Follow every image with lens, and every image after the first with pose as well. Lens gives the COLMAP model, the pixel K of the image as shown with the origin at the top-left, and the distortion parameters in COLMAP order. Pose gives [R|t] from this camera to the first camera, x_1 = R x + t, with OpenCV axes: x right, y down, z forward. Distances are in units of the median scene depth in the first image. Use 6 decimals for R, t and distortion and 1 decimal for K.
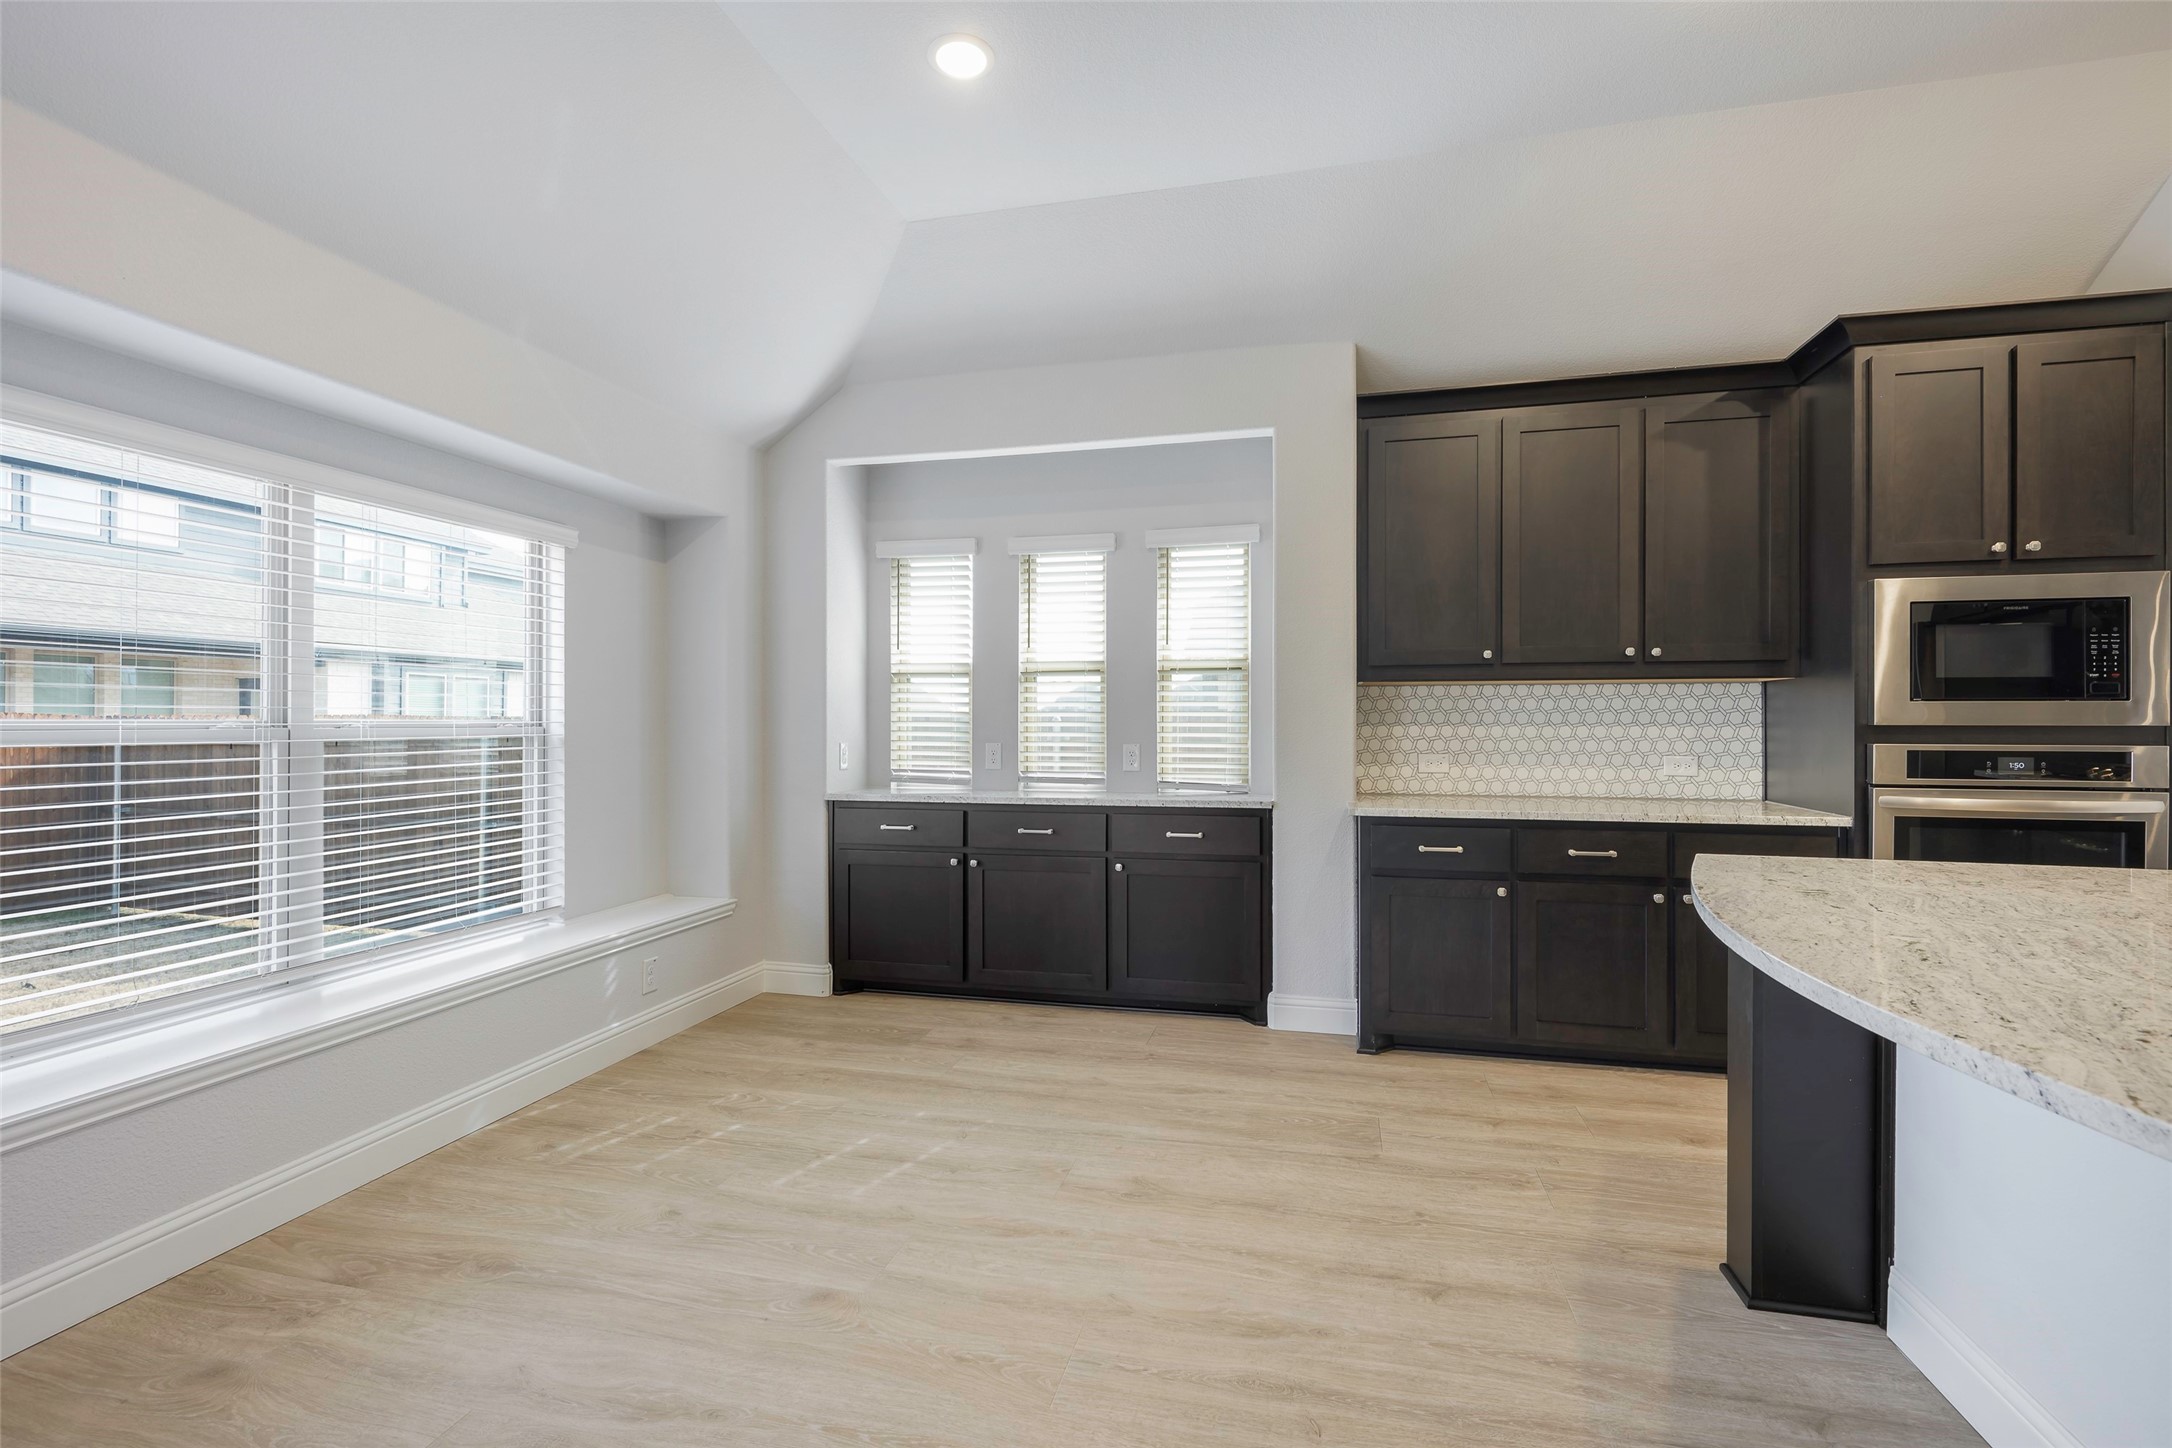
lens RADIAL K [[972.0, 0, 1086.0], [0, 972.0, 724.0], [0, 0, 1]] dist [-0.000241, -0.000126]
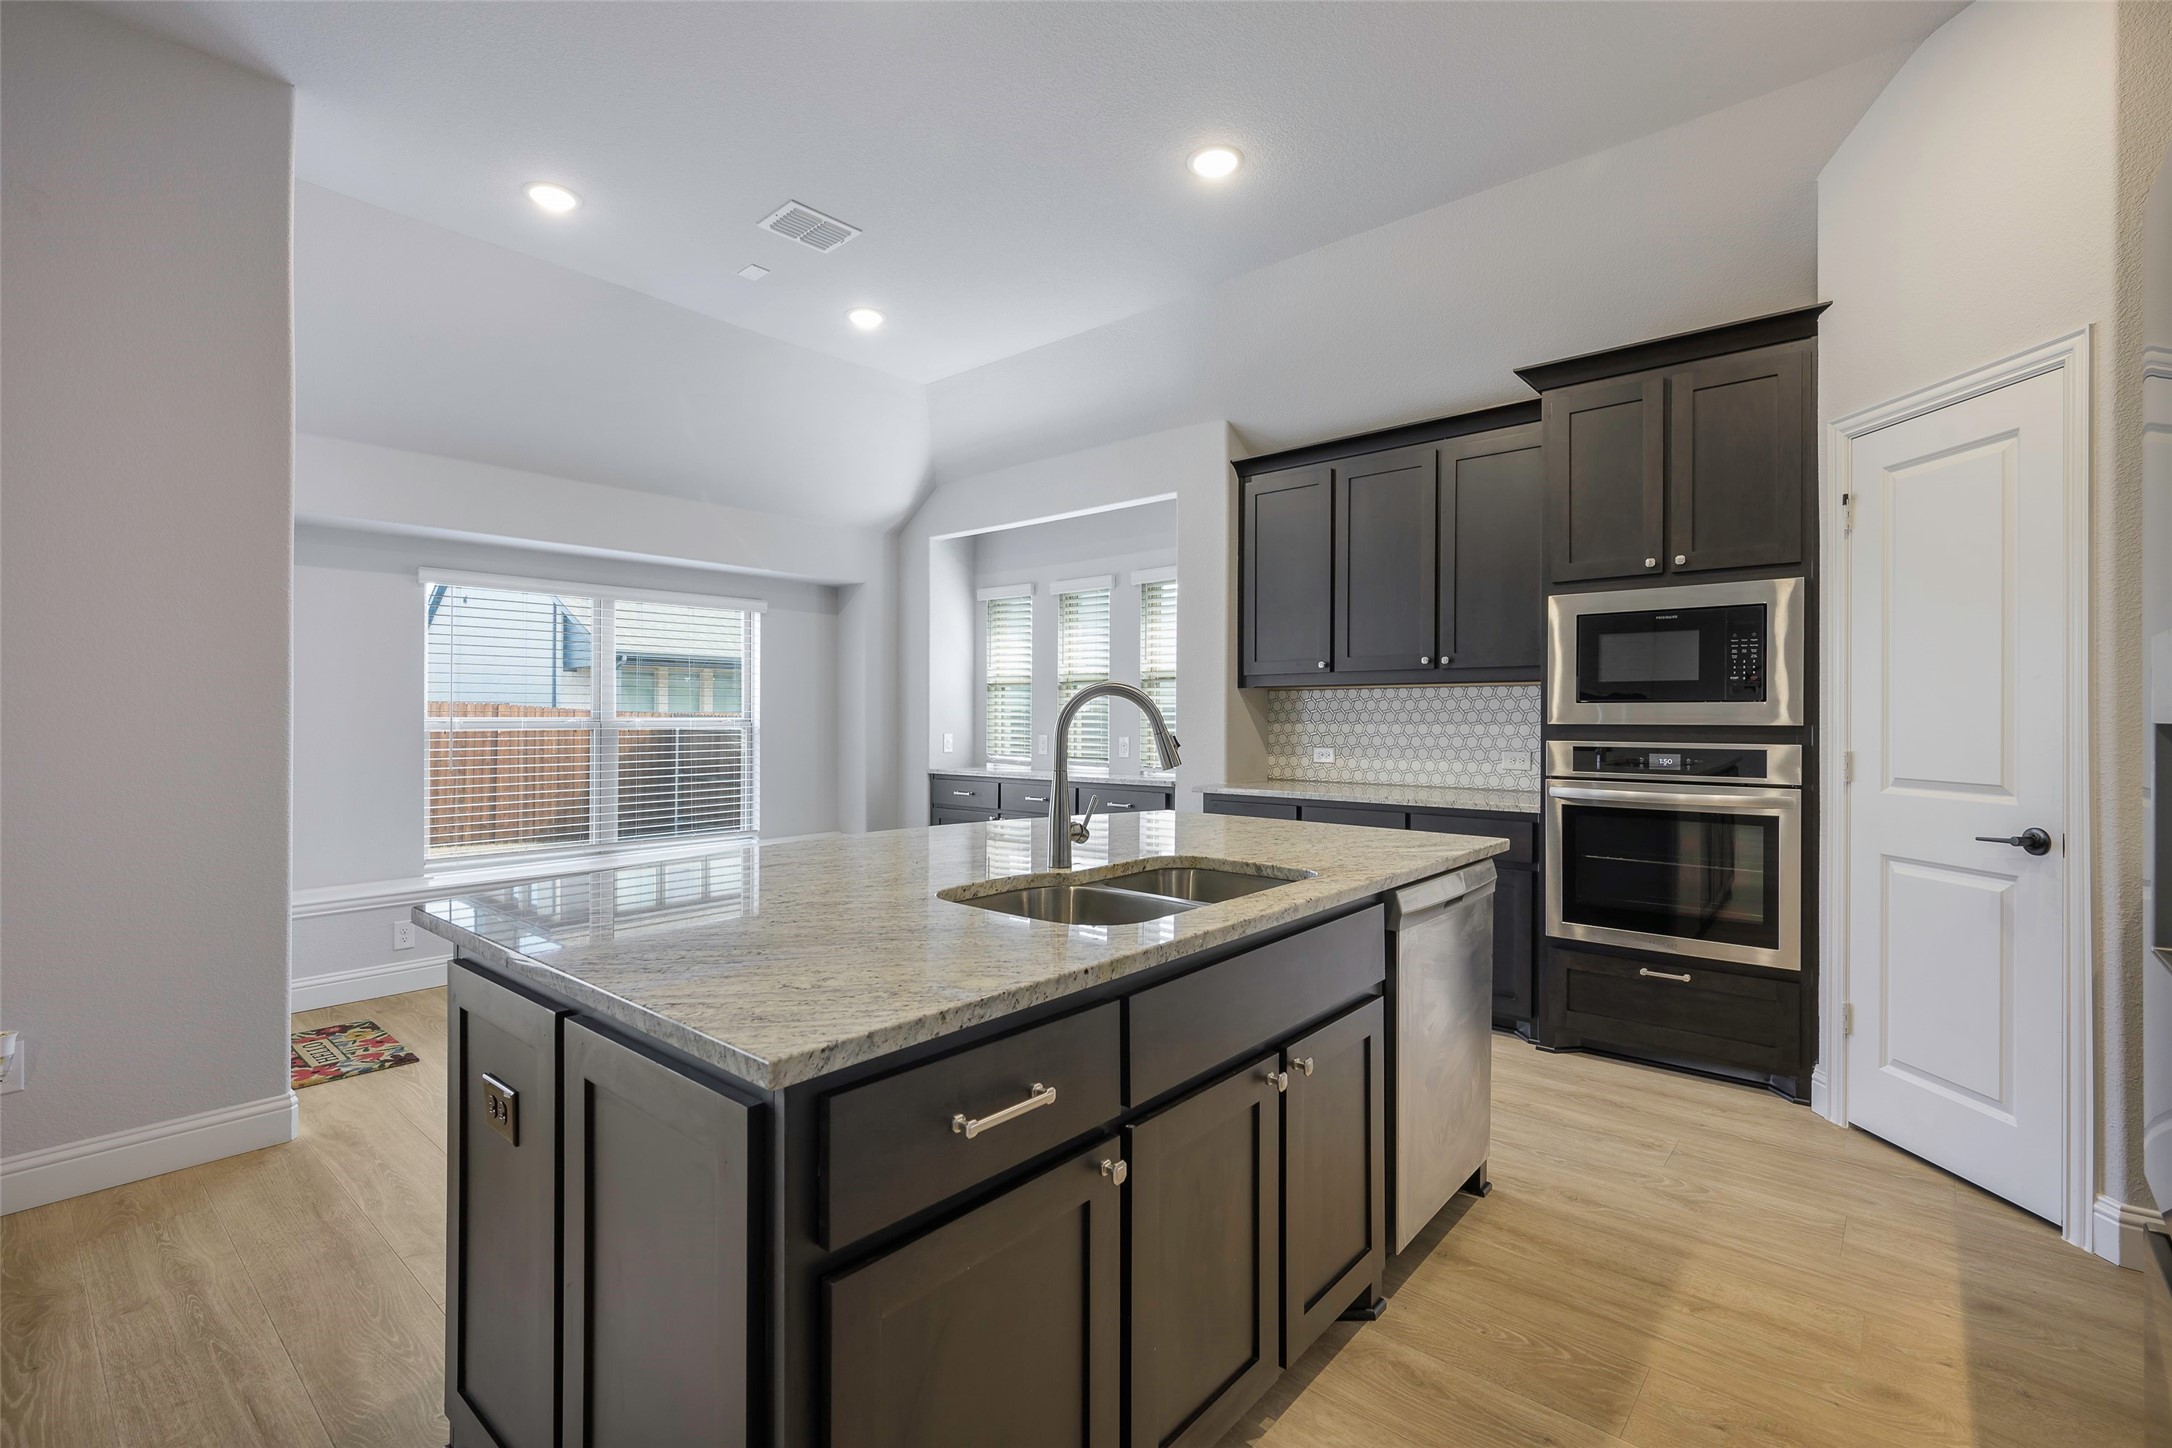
lens RADIAL K [[971.7, 0, 1086.0], [0, 971.7, 724.0], [0, 0, 1]] dist [-0.038801, -0.000016]
pose [[0.890247, 0.004609, -0.455455, 0.666018], [-0.003751, 0.999989, 0.002788, 0.000208], [0.455463, -0.000774, 0.890255, -0.197258]]
